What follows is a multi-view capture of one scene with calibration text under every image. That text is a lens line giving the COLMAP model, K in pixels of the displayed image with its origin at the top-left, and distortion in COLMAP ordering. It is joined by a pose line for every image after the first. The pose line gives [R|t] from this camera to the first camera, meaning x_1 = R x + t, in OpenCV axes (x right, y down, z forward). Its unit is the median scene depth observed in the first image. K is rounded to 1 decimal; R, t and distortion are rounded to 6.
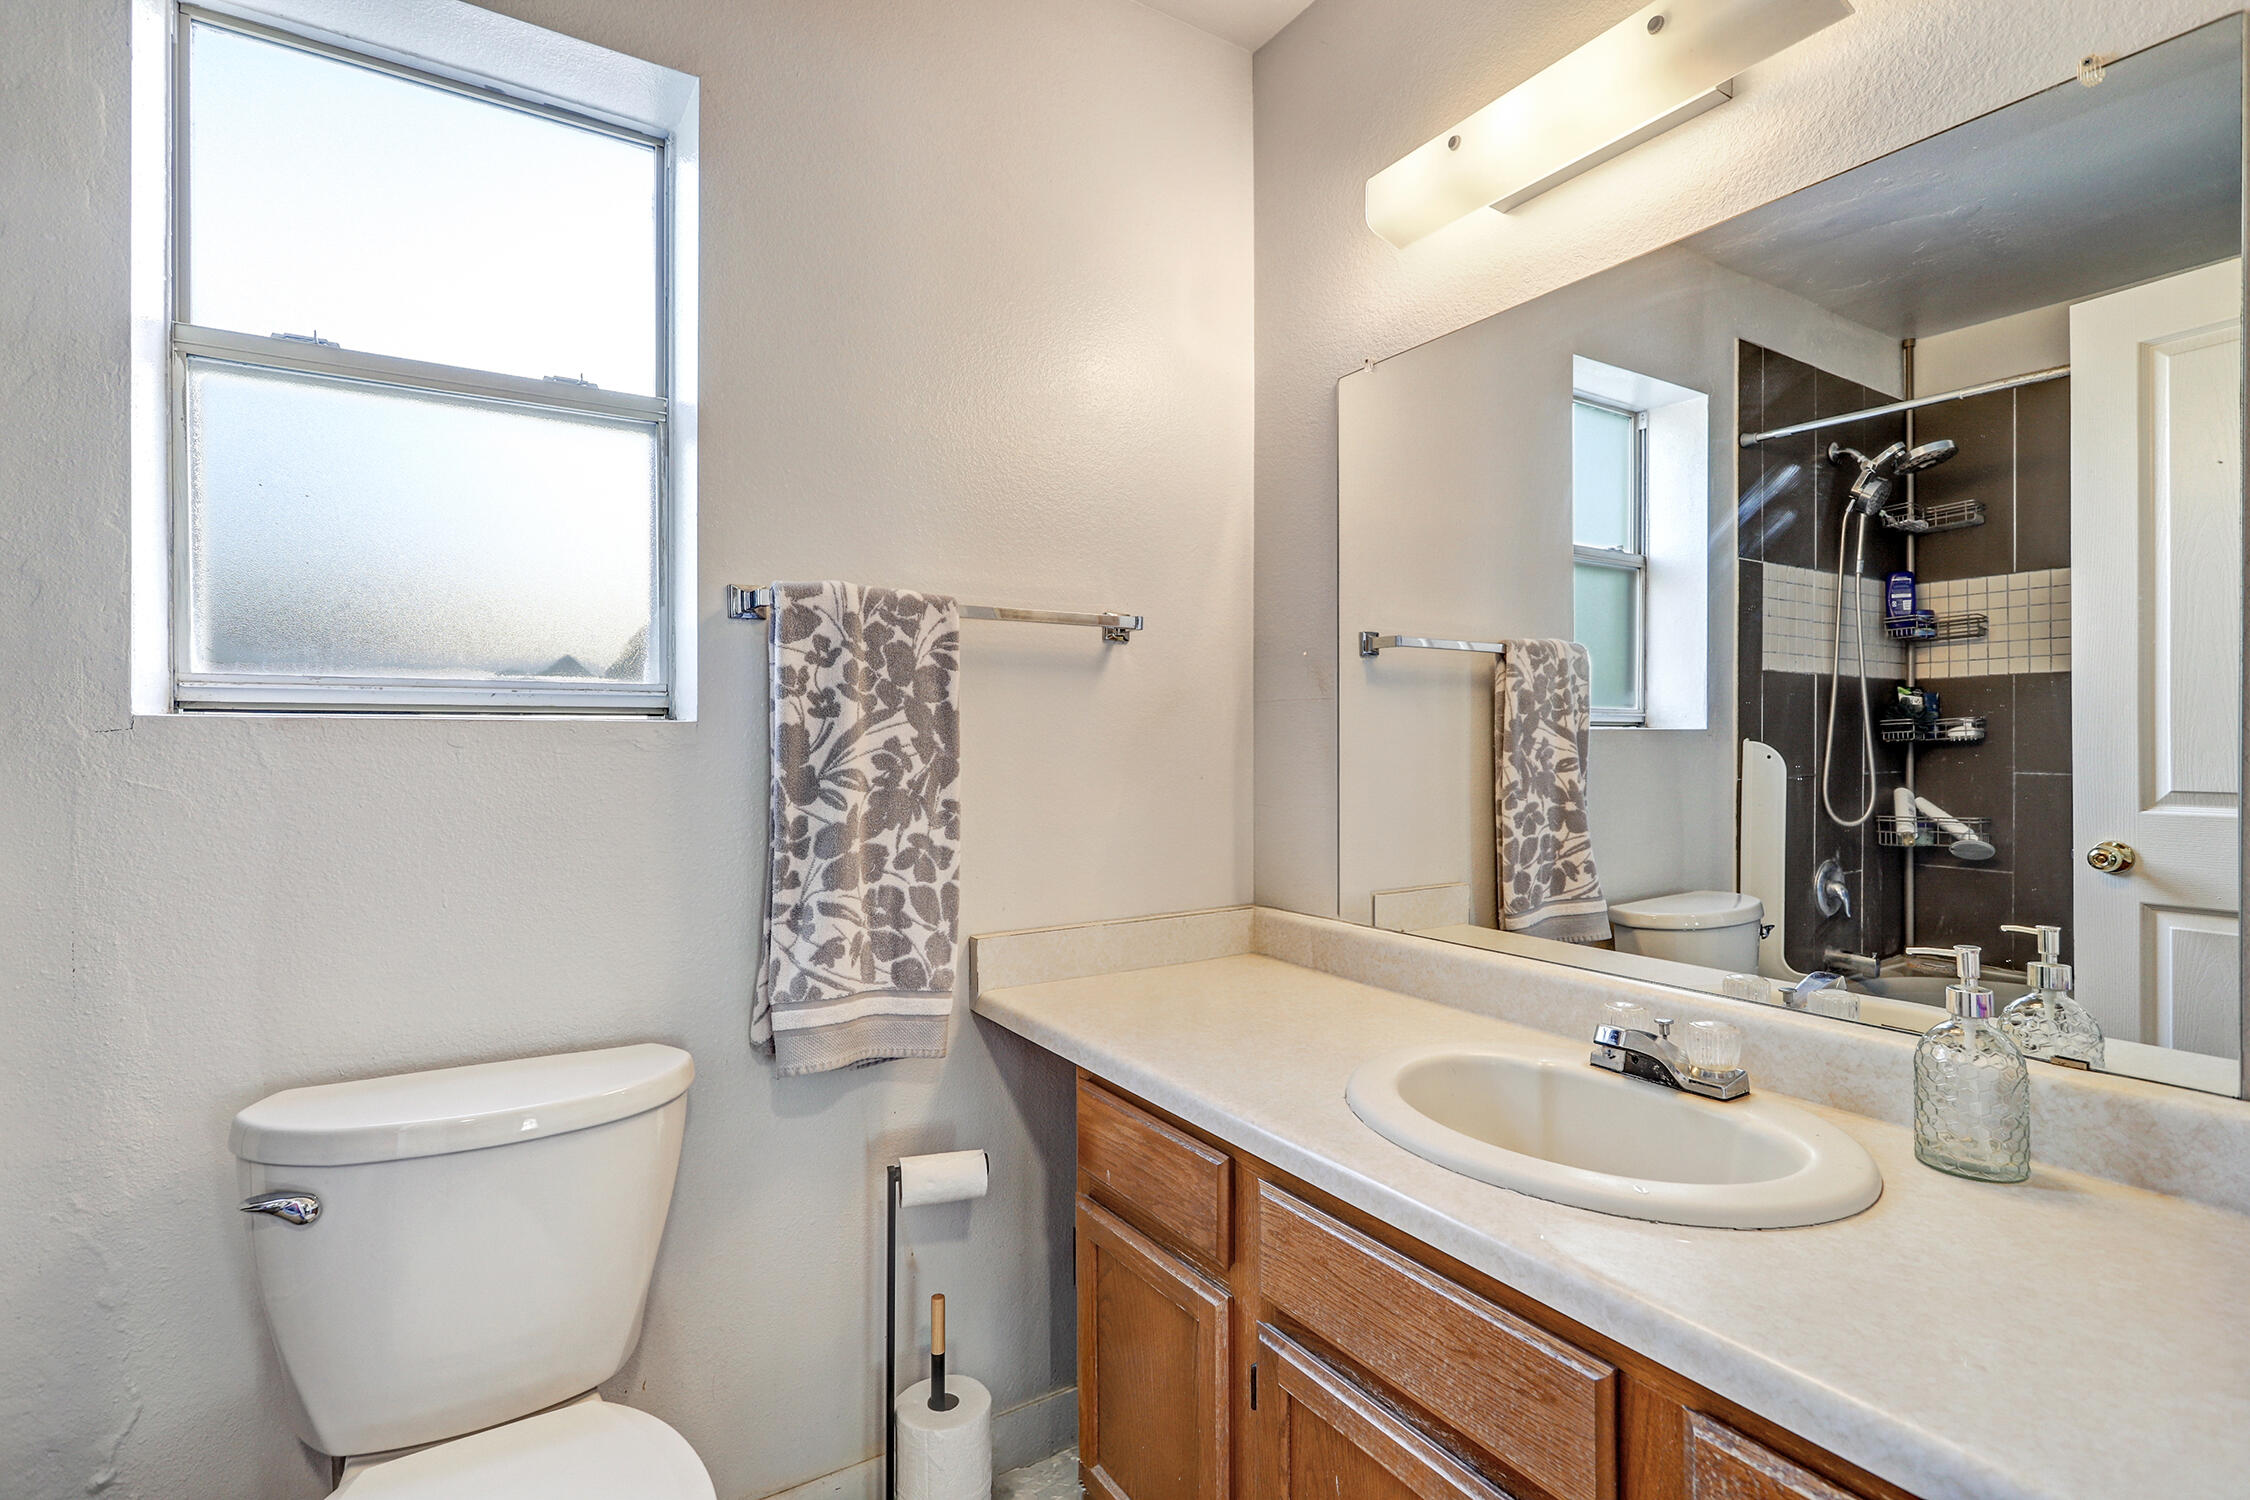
lens RADIAL K [[1079.2, 0, 1109.0], [0, 1079.2, 741.3], [0, 0, 1]] dist [0.003070, 0.000750]
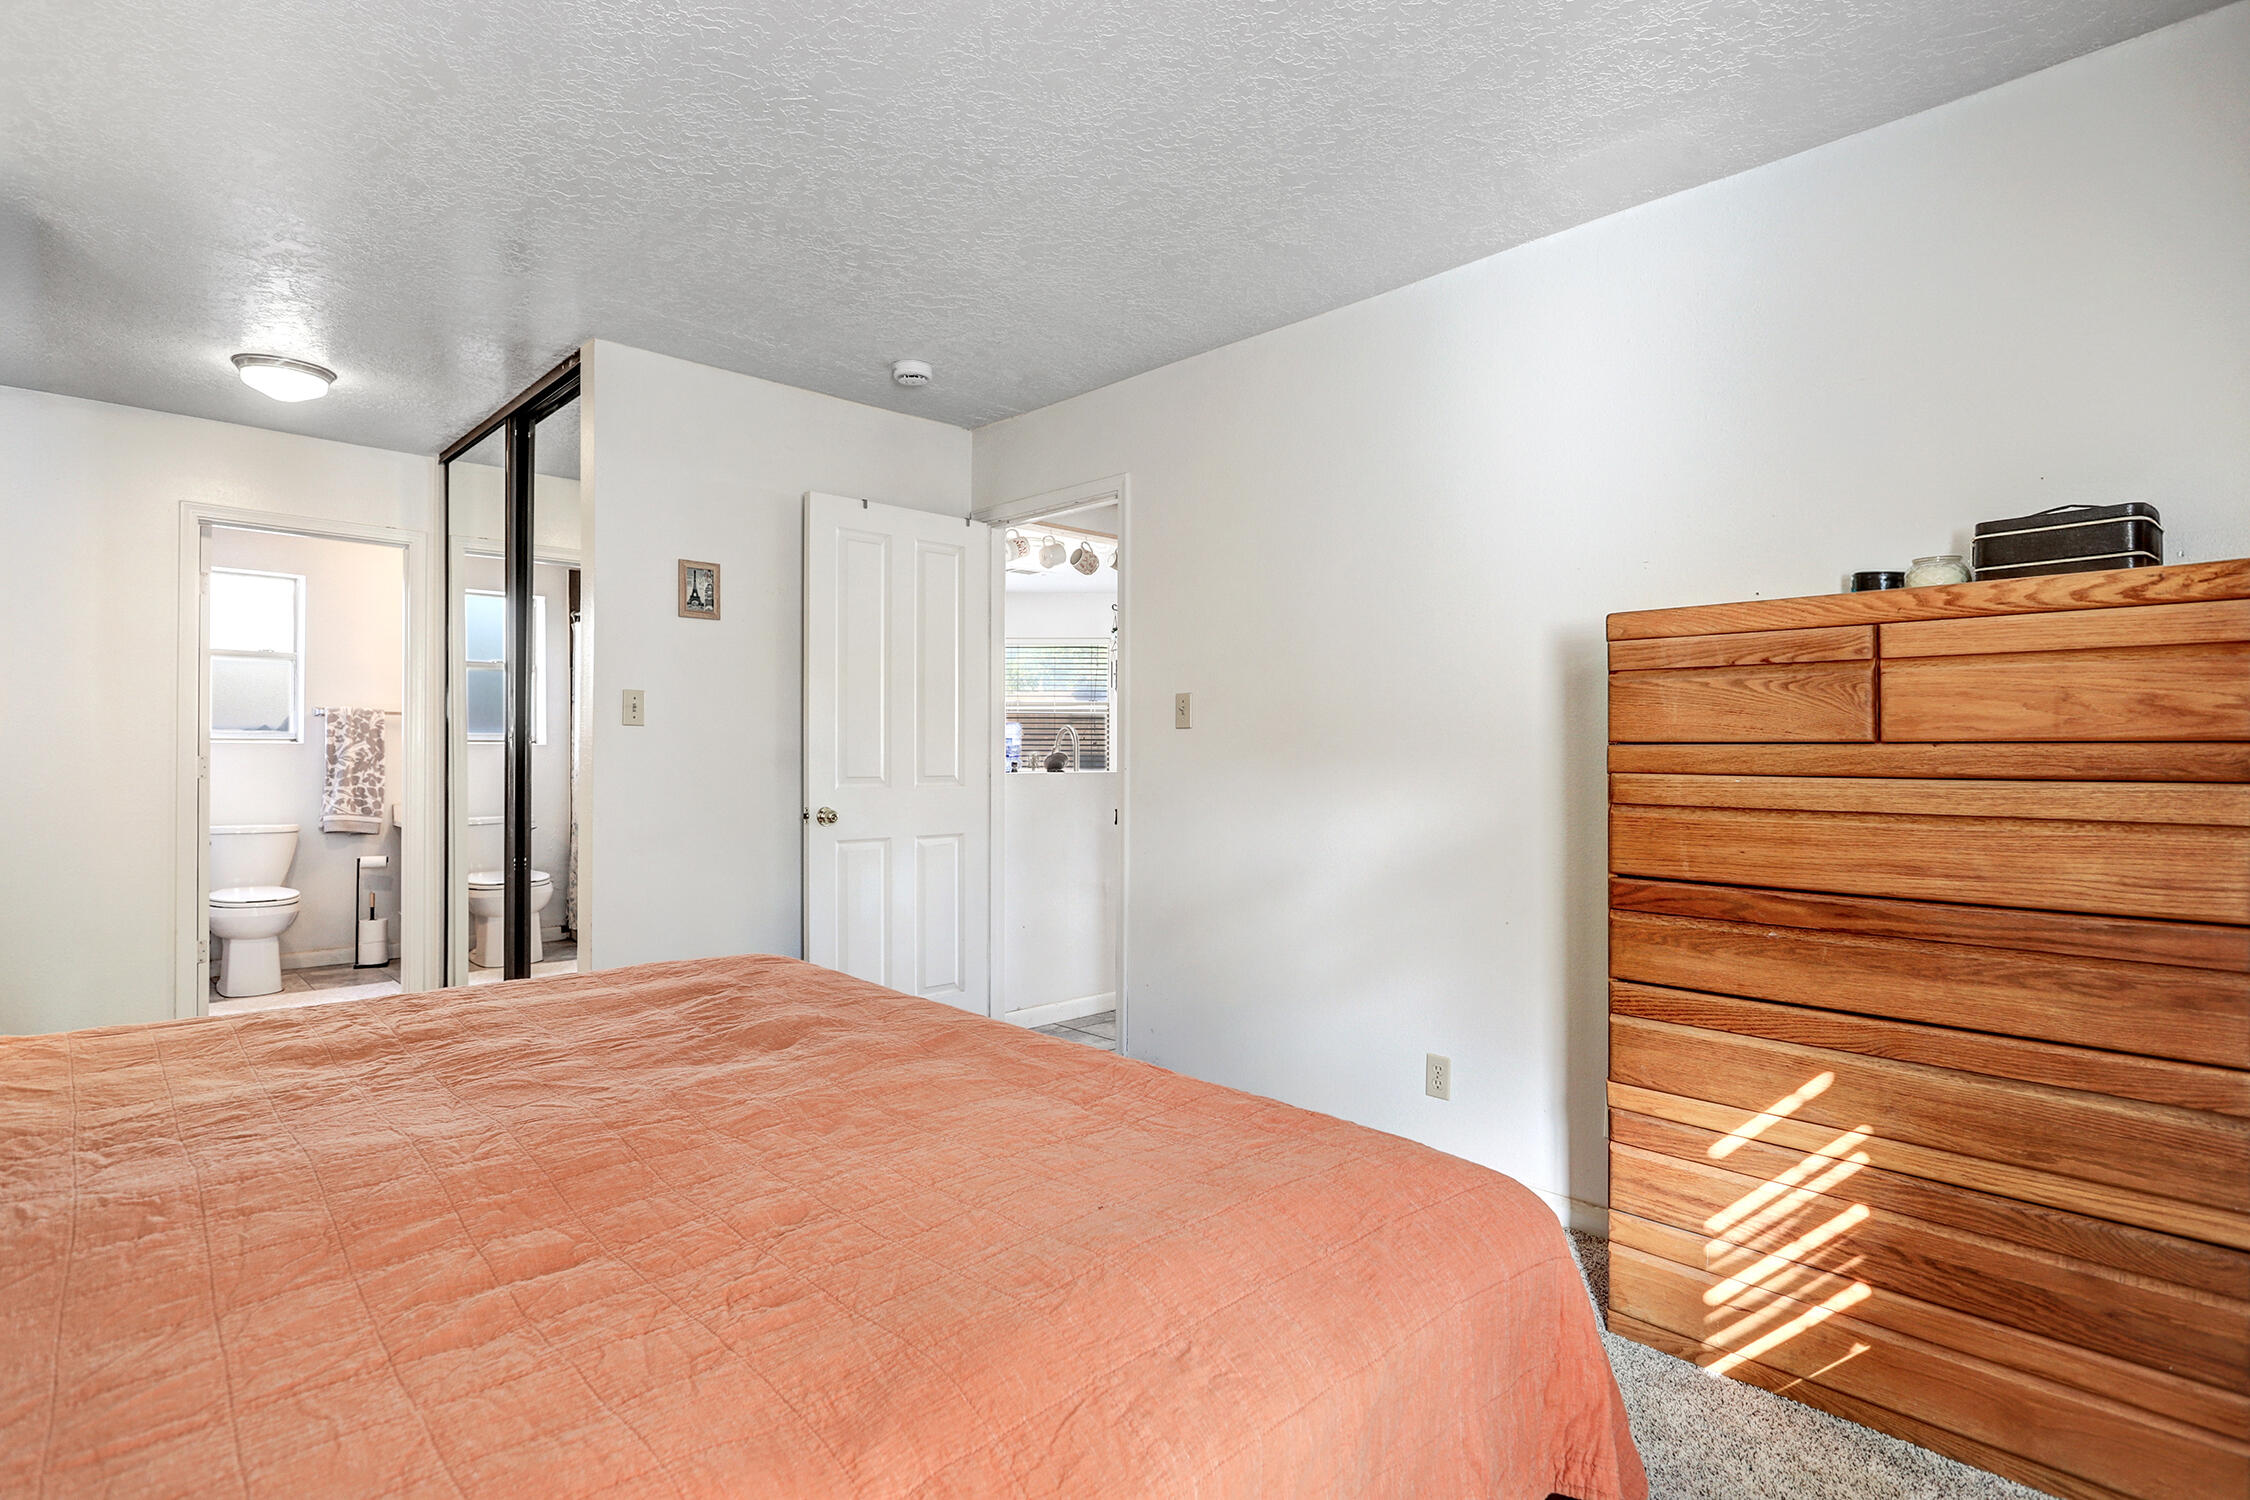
lens RADIAL K [[1128.5, 0, 1131.8], [0, 1128.5, 747.5], [0, 0, 1]] dist [-0.007239, 0.000294]
pose [[0.974067, 0.003654, 0.226232, 1.535153], [-0.001044, 0.999932, -0.011655, 0.038645], [-0.226259, 0.011116, 0.974004, -3.447106]]
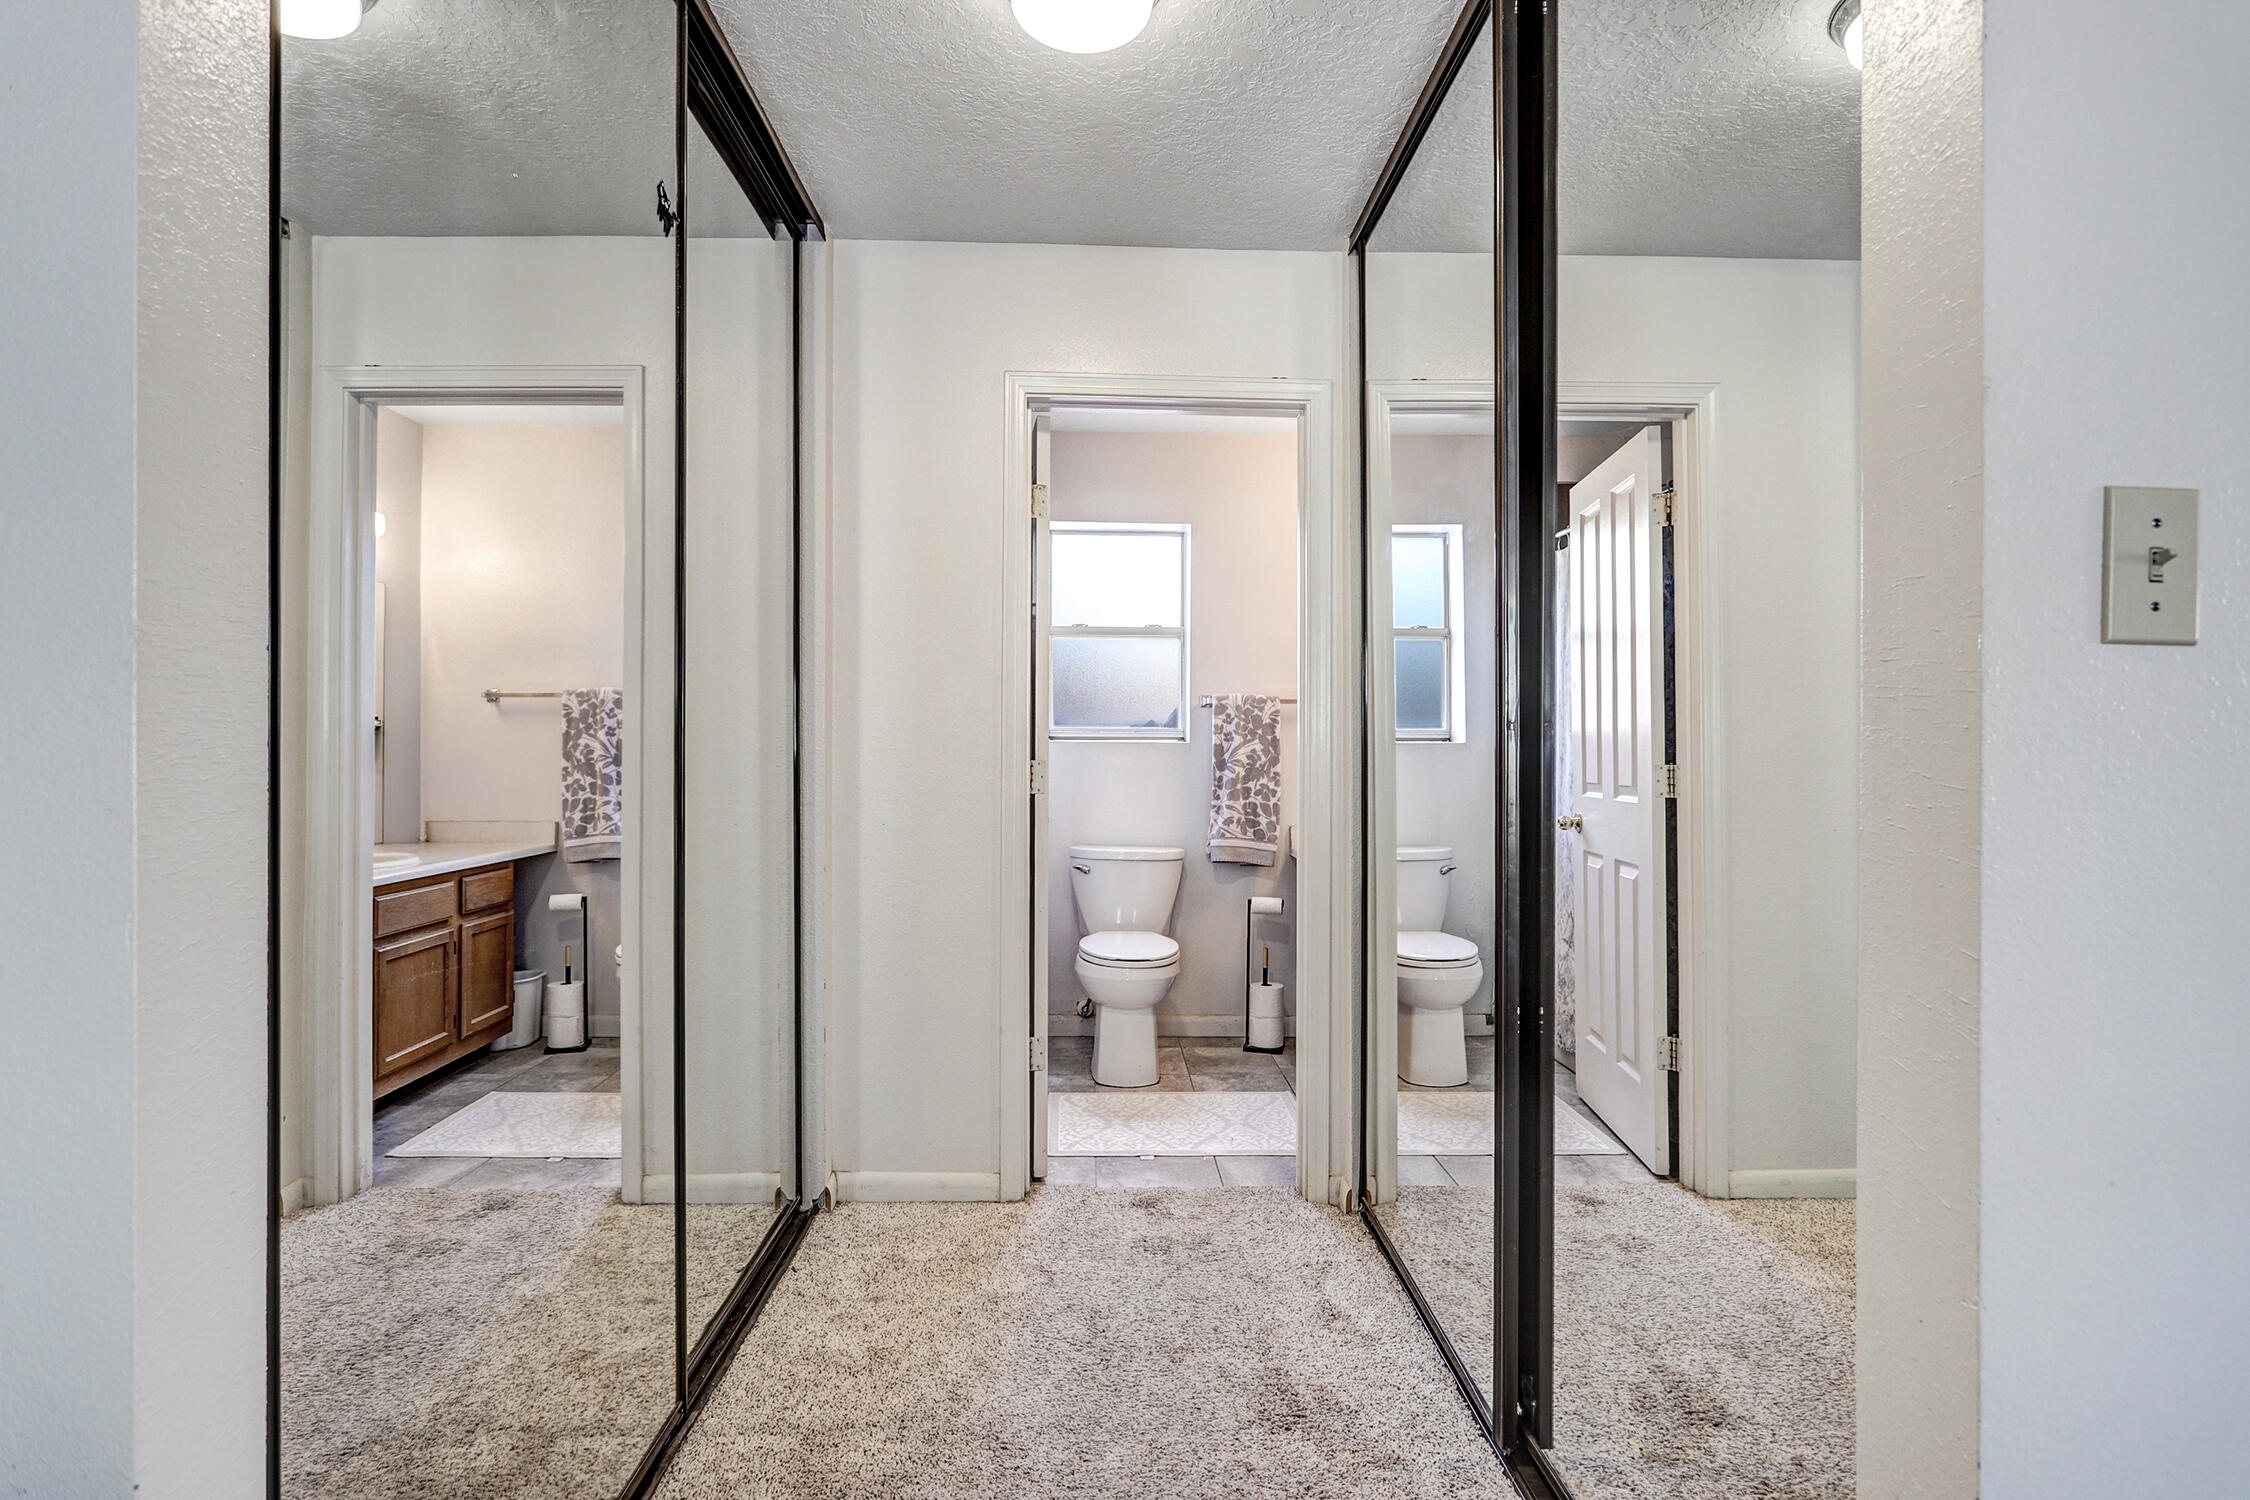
lens RADIAL K [[1079.2, 0, 1128.2], [0, 1079.2, 753.4], [0, 0, 1]] dist [0.003070, 0.000750]
pose [[0.870938, 0.005503, -0.491362, 0.889133], [-0.006961, 0.999975, -0.001140, 0.014178], [0.491344, 0.004413, 0.870954, -1.592265]]
